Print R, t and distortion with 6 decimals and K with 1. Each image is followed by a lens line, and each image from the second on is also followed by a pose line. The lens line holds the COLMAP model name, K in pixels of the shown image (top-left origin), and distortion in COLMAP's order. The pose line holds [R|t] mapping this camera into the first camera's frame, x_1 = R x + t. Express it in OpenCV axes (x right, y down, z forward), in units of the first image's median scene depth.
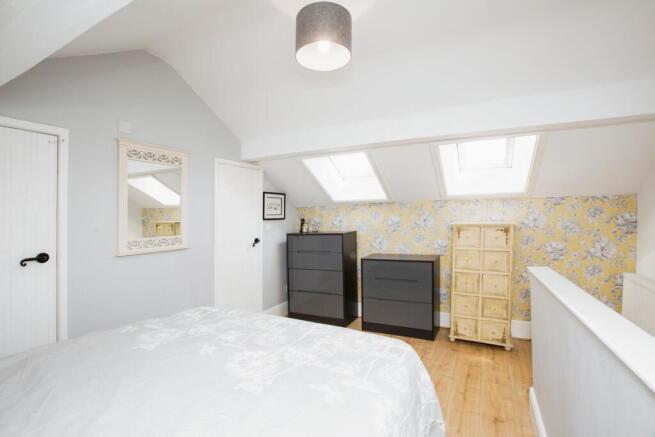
lens RADIAL K [[322.1, 0, 327.5], [0, 322.1, 218.5], [0, 0, 1]] dist [-0.019700, 0.000592]
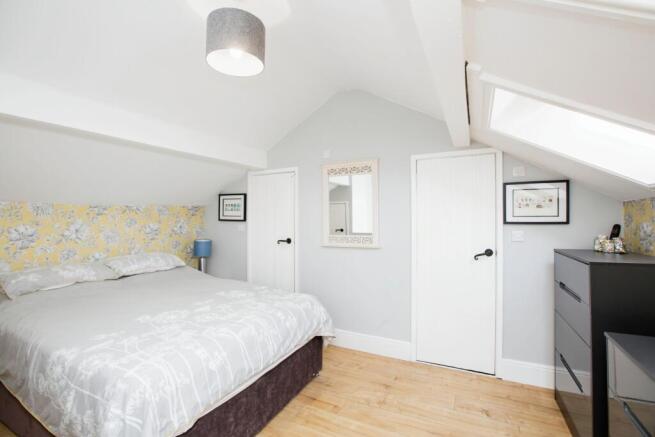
lens RADIAL K [[307.6, 0, 327.5], [0, 307.6, 218.5], [0, 0, 1]] dist [-0.003288, 0.000611]
pose [[-0.008052, 0.014367, -0.999864, 0.643298], [-0.003091, 0.999892, 0.014392, -0.022173], [0.999963, 0.003206, -0.008007, 0.912274]]
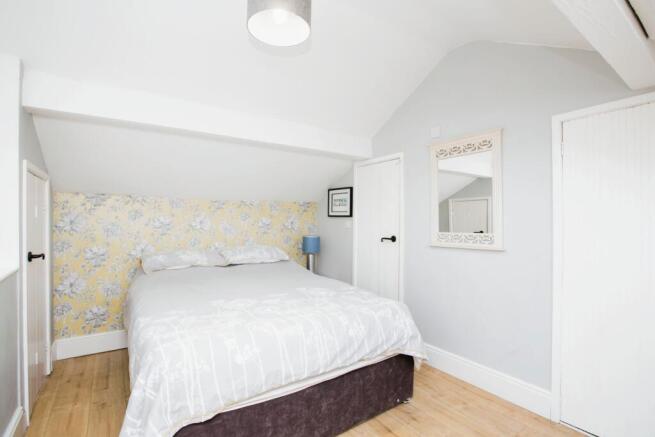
lens RADIAL K [[322.1, 0, 327.5], [0, 322.1, 218.5], [0, 0, 1]] dist [-0.019700, 0.000592]
pose [[-0.474546, -0.001454, -0.880230, 0.491982], [-0.004733, 0.999988, 0.000900, 0.017362], [0.880218, 0.004593, -0.474547, 1.084025]]
